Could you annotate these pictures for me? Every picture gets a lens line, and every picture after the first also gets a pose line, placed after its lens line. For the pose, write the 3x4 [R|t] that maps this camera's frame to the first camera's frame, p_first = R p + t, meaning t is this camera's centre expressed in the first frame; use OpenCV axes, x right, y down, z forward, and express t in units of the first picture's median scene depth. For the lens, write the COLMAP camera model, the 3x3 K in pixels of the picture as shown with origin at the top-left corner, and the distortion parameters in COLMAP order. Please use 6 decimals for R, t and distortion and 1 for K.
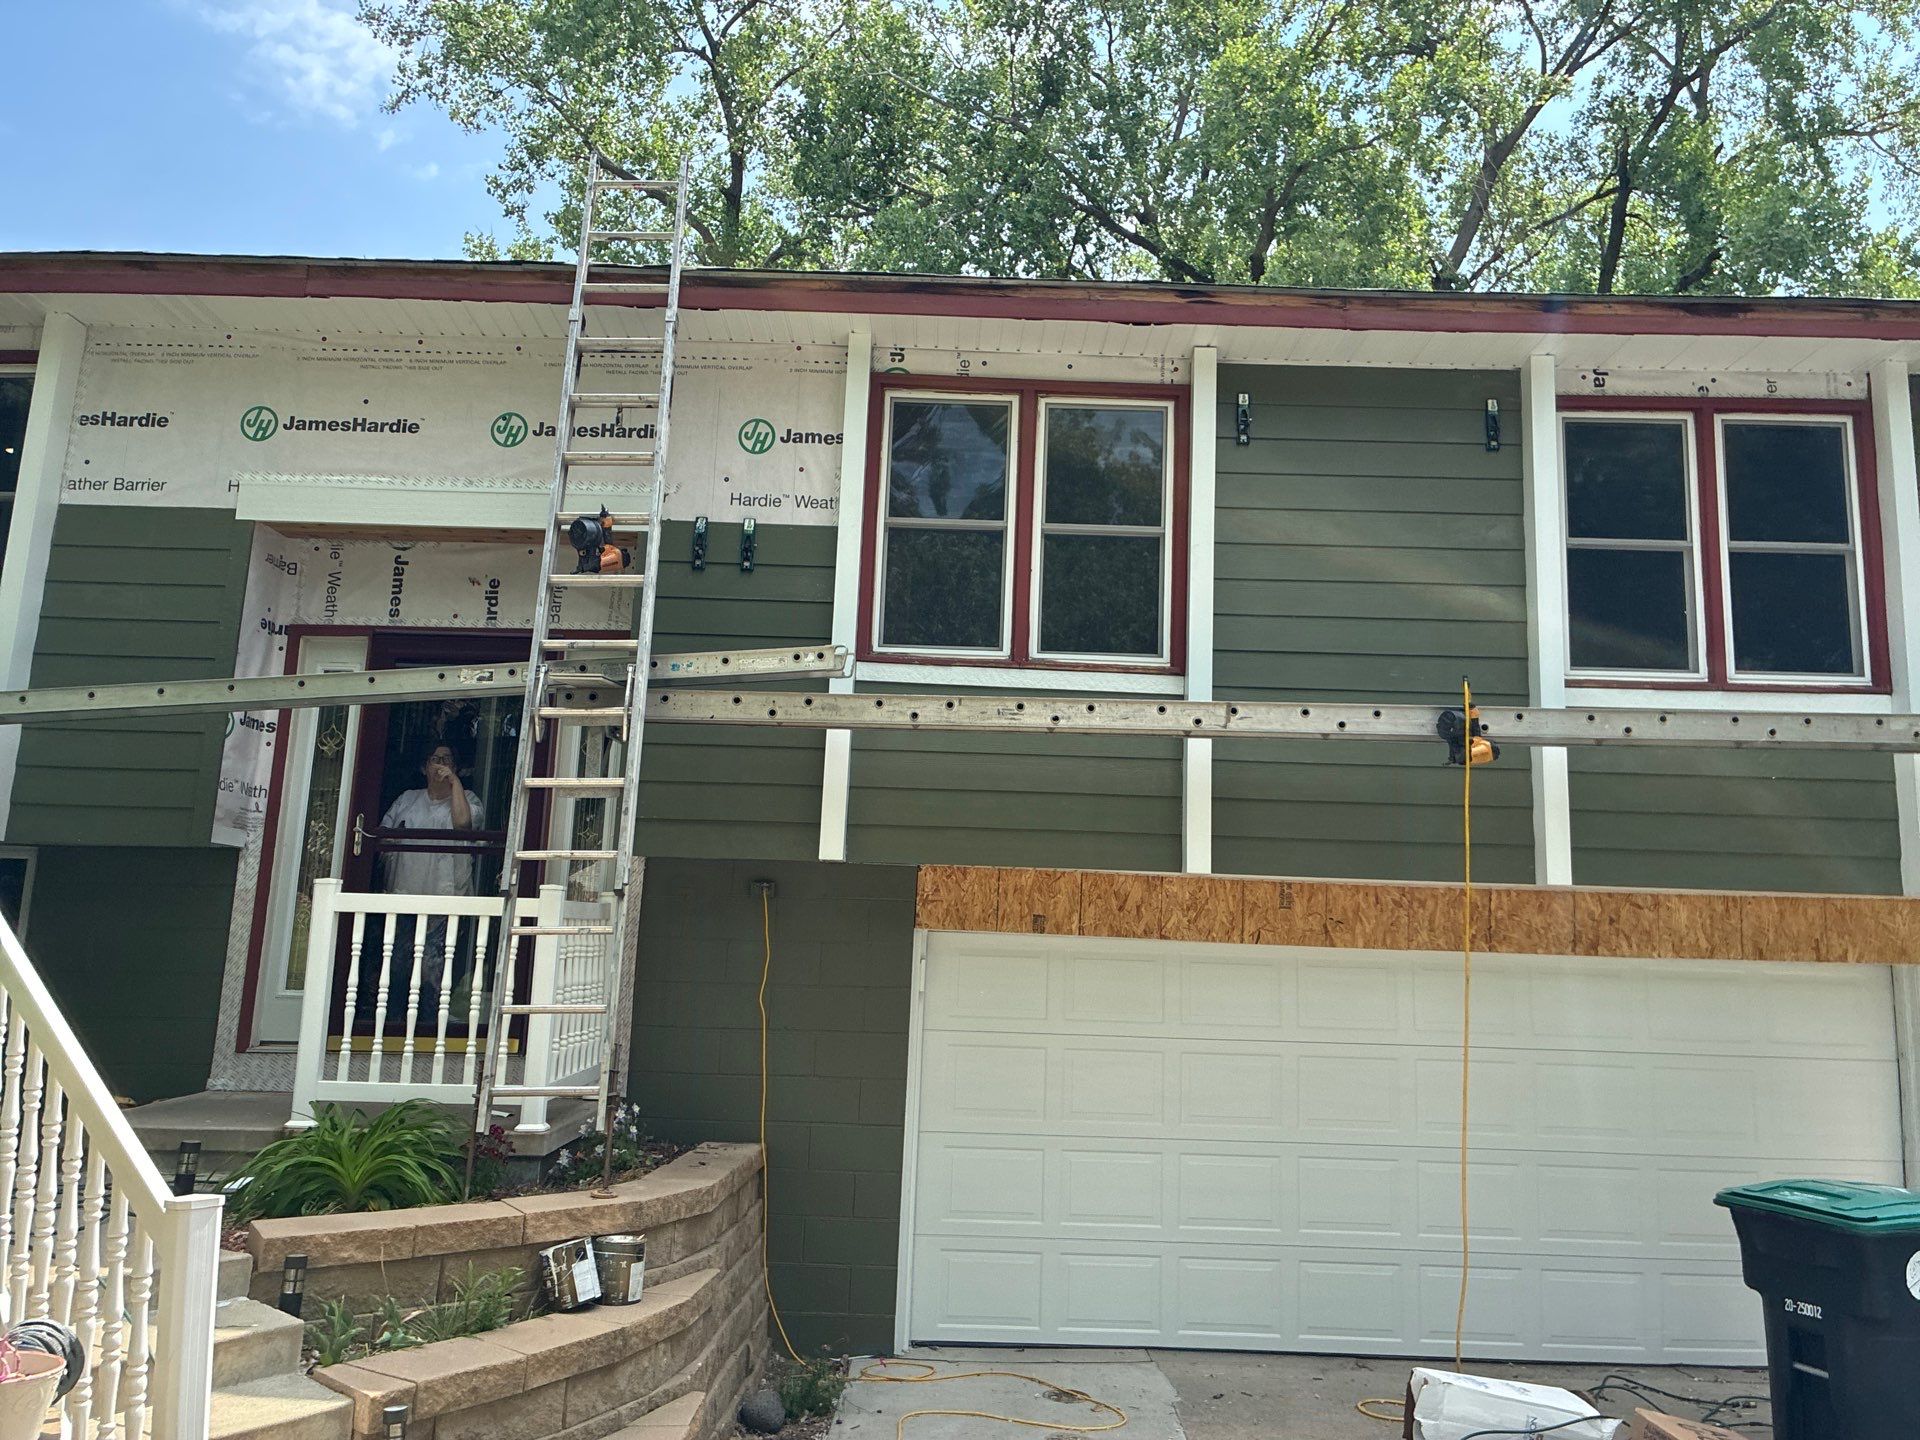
lens RADIAL K [[1451.0, 0, 971.7], [0, 1451.0, 729.2], [0, 0, 1]] dist [0.062941, -0.064279]
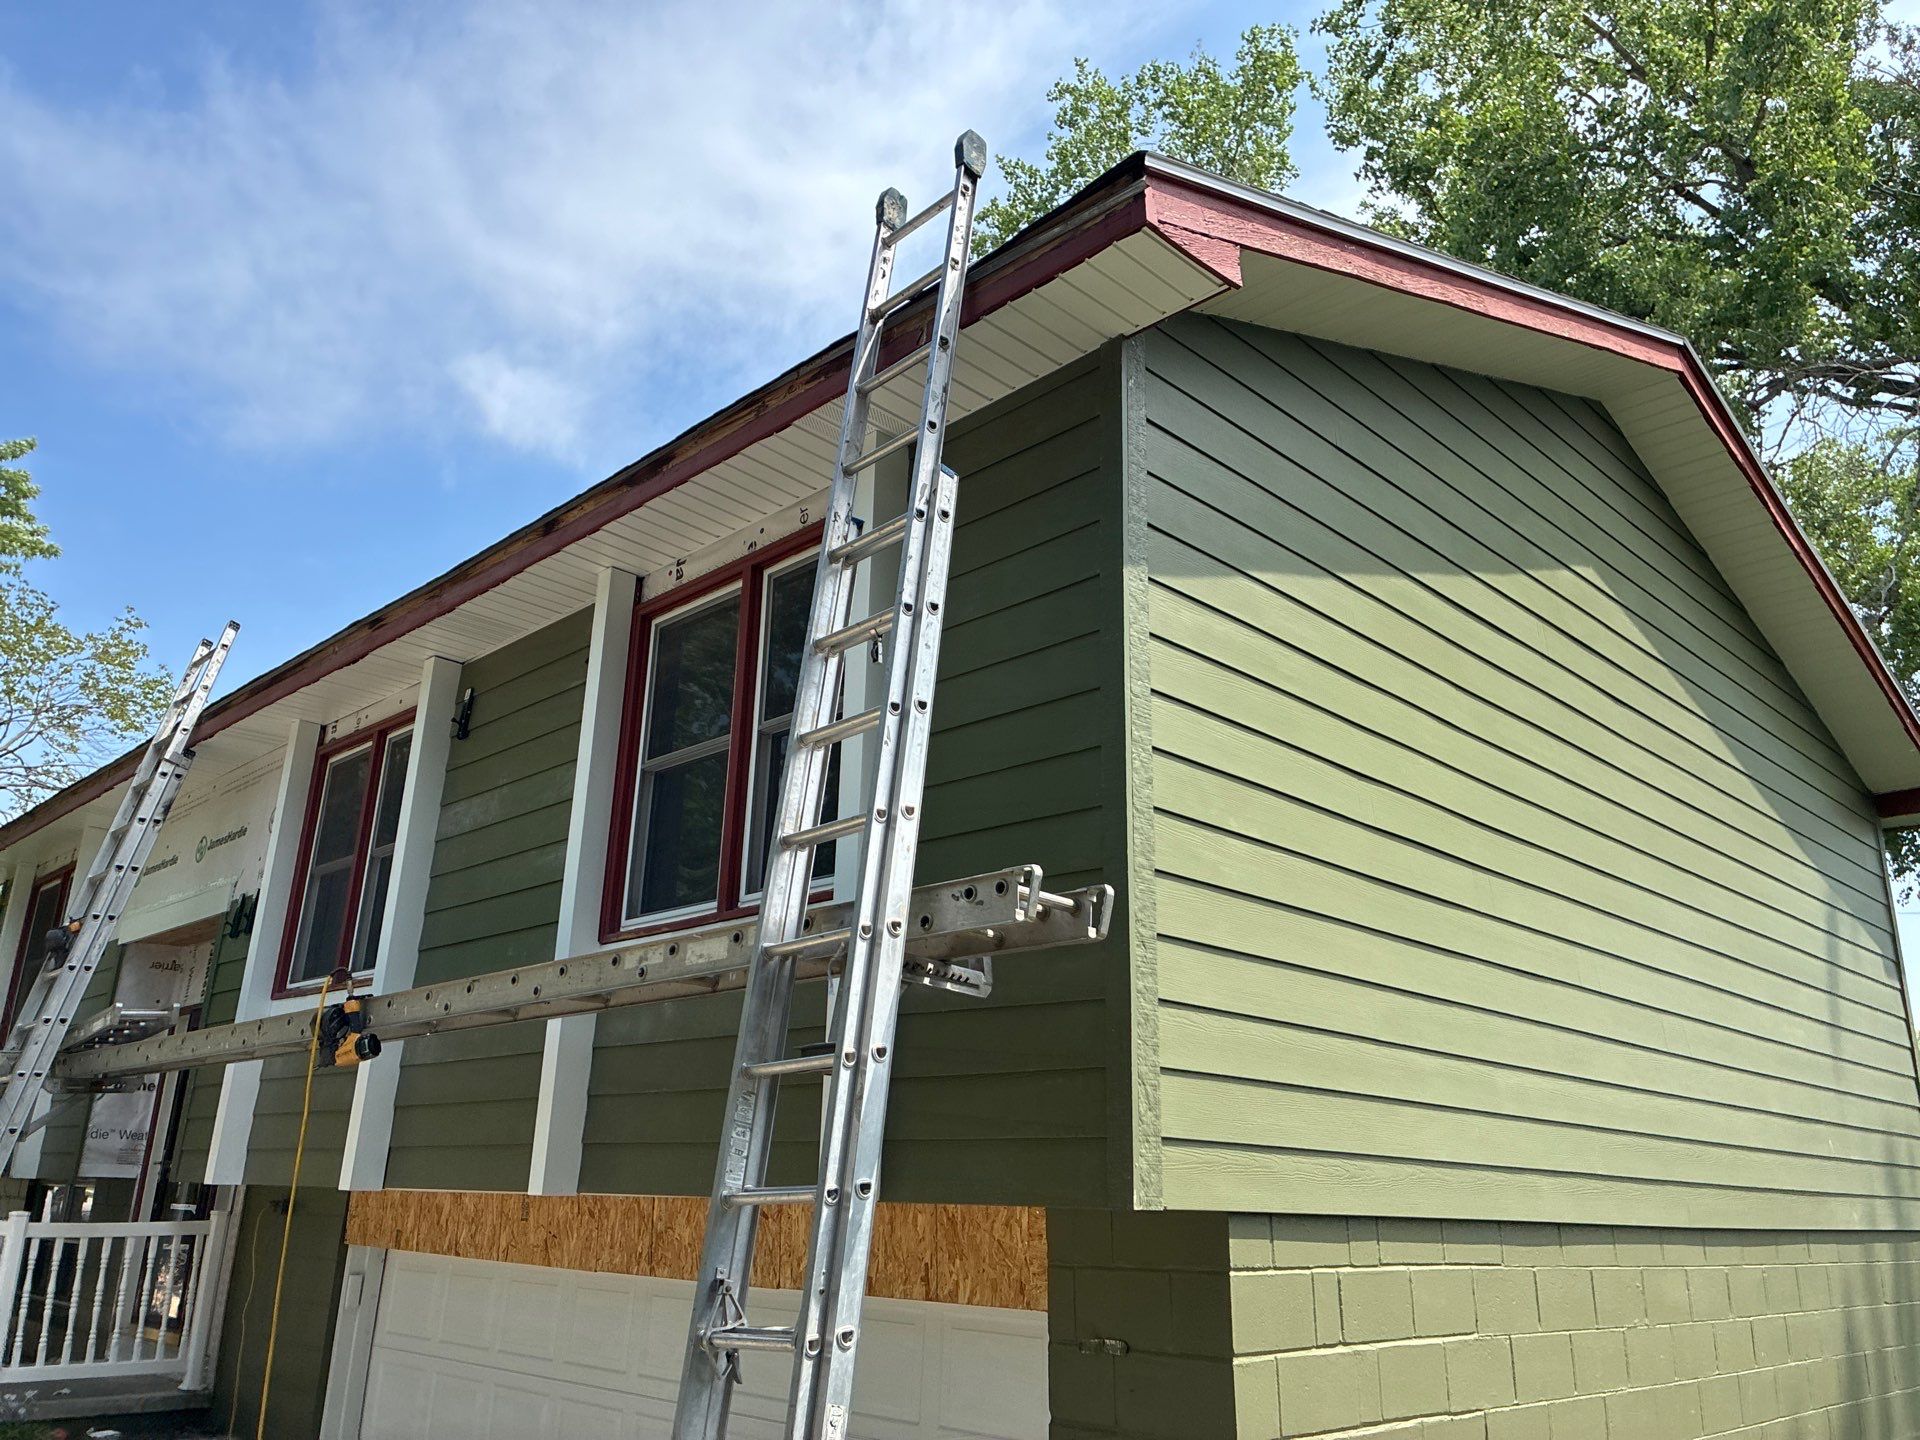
lens RADIAL K [[1451.0, 0, 939.2], [0, 1451.0, 690.1], [0, 0, 1]] dist [0.062941, -0.064279]
pose [[0.694989, -0.245806, -0.675699, 1.090756], [0.116090, 0.965781, -0.231928, 0.045273], [0.709587, 0.082745, 0.699743, 0.515516]]
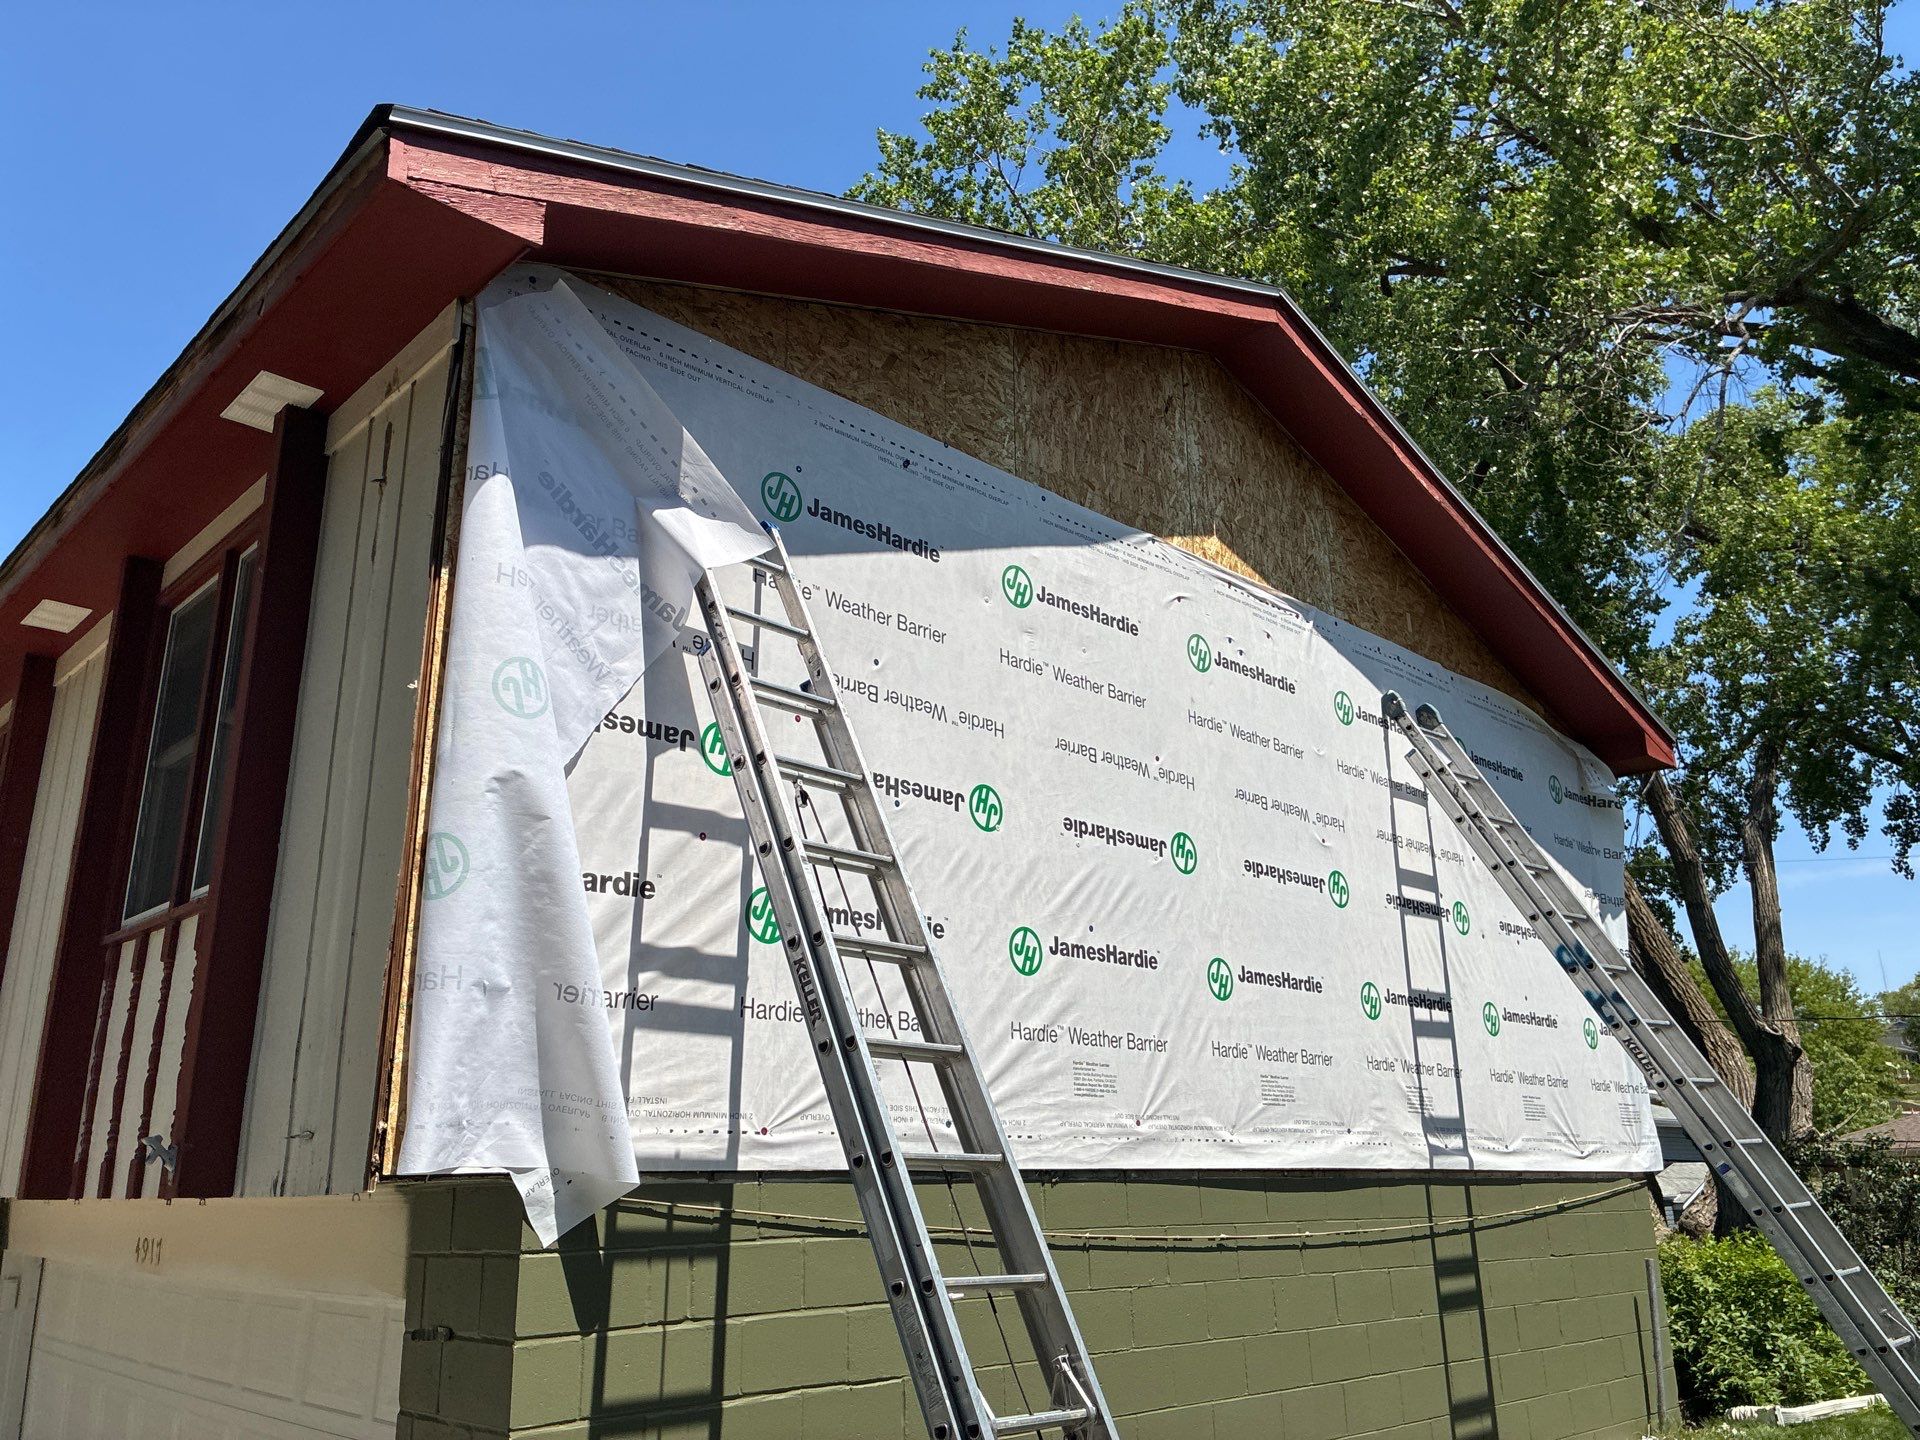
lens RADIAL K [[1463.9, 0, 947.3], [0, 1463.9, 702.0], [0, 0, 1]] dist [0.056320, -0.059907]
pose [[0.689272, -0.254547, -0.678314, 1.281636], [0.149922, 0.966096, -0.210197, 0.084736], [0.708821, 0.043188, 0.704065, 0.726394]]
